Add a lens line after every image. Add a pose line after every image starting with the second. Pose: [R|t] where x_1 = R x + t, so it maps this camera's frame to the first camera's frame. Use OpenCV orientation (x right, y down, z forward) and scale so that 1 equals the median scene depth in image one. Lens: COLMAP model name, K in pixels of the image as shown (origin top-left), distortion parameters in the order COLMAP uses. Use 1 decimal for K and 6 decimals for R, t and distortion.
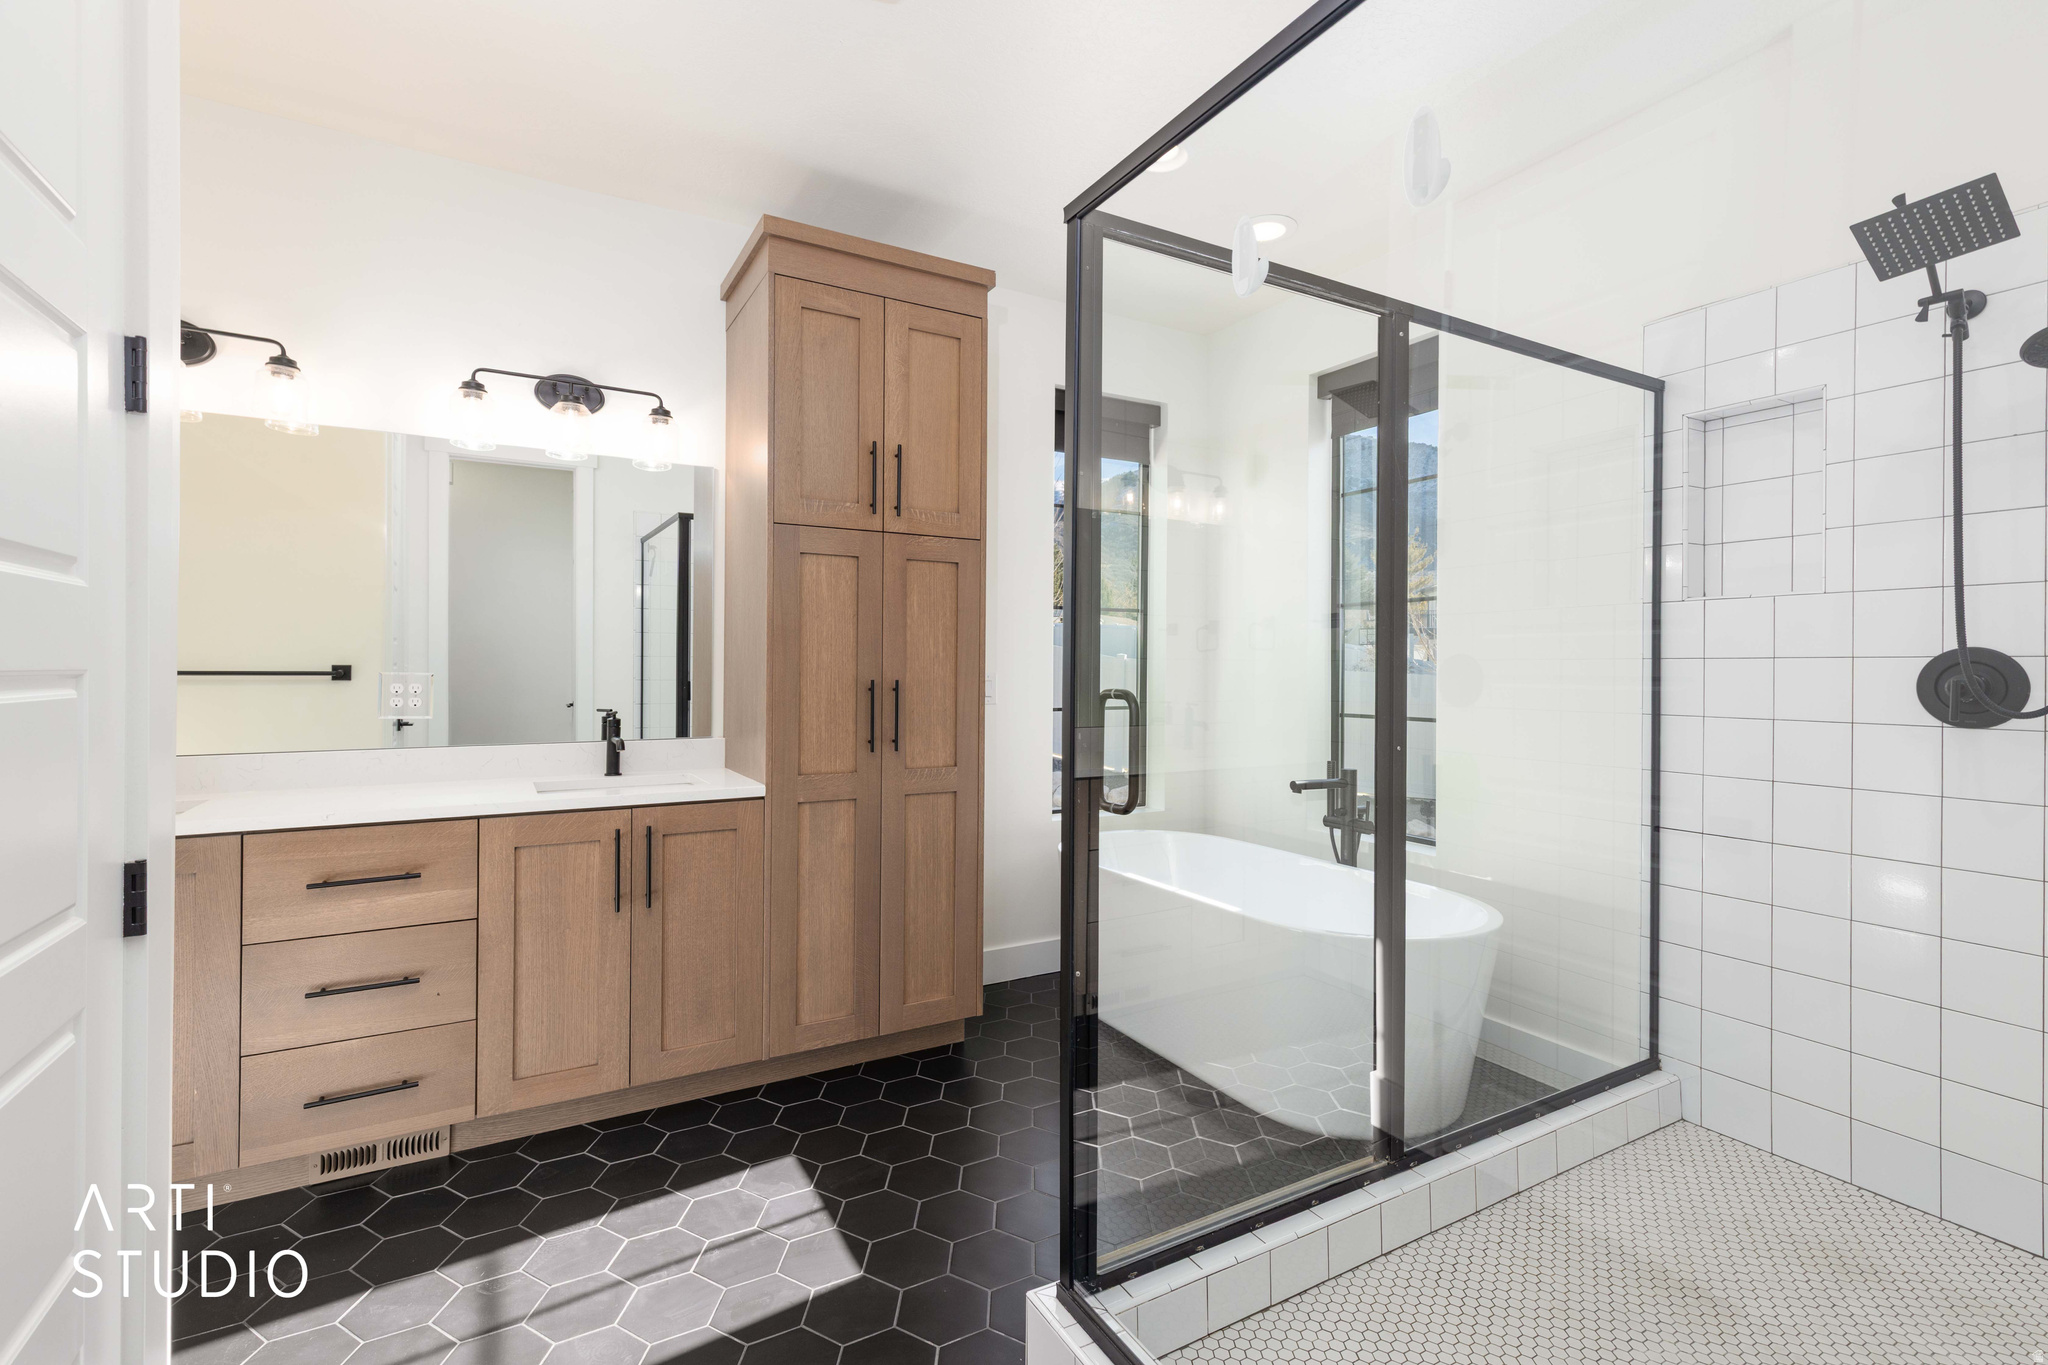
lens RADIAL K [[930.2, 0, 1020.3], [0, 930.2, 673.8], [0, 0, 1]] dist [0.007945, 0.000829]
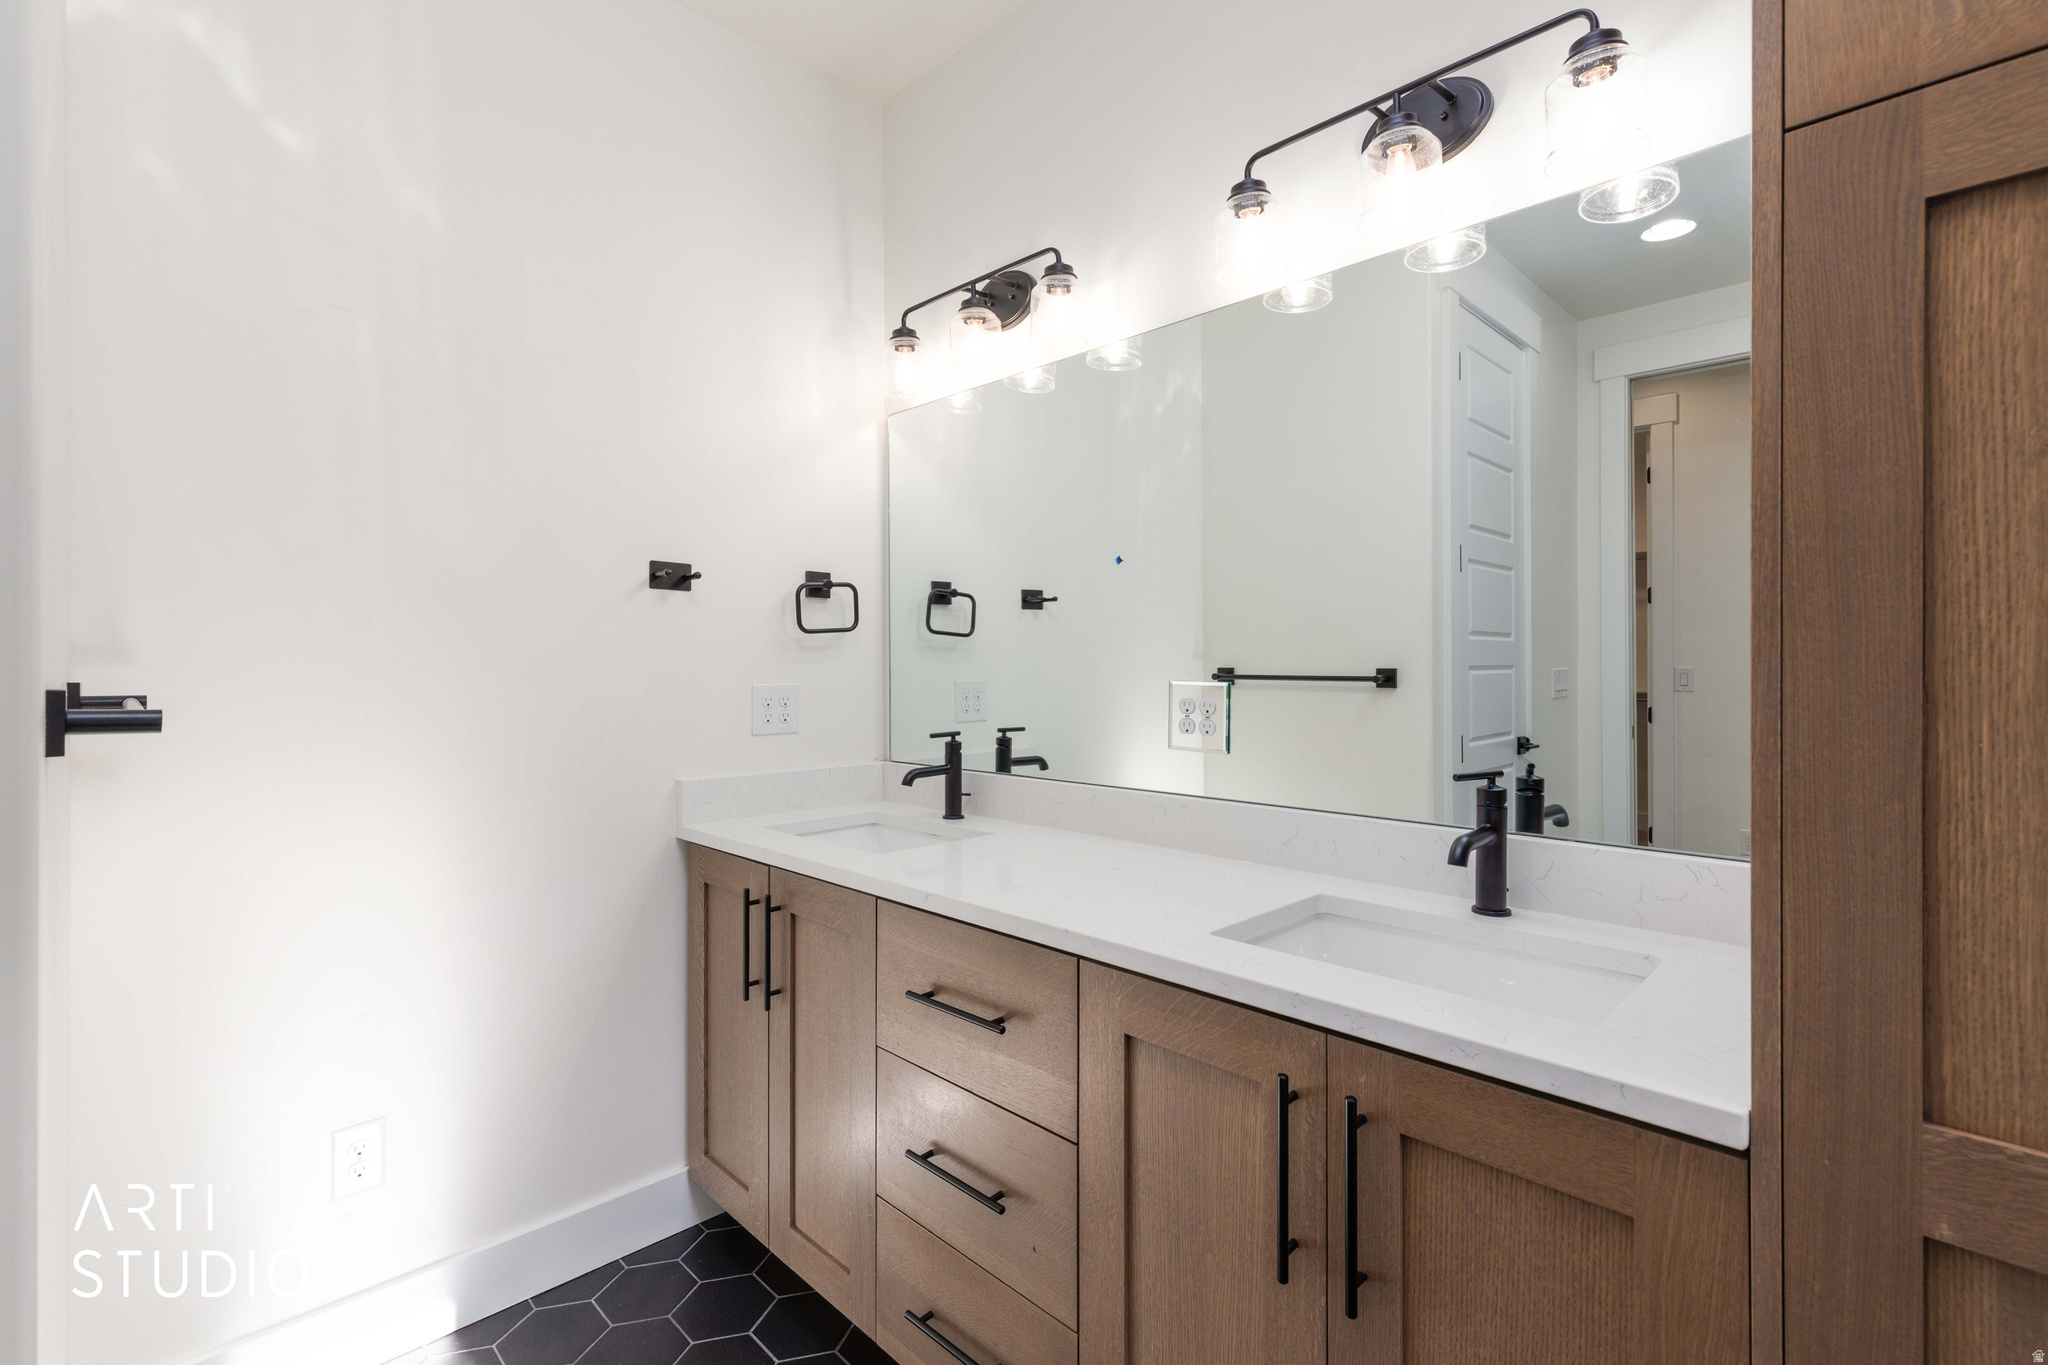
lens RADIAL K [[930.2, 0, 1020.4], [0, 930.2, 667.9], [0, 0, 1]] dist [0.007945, 0.000829]
pose [[0.241885, -0.004913, -0.970293, -0.058663], [-0.002138, 0.999982, -0.005597, -0.007046], [0.970303, 0.003429, 0.241870, 0.721705]]
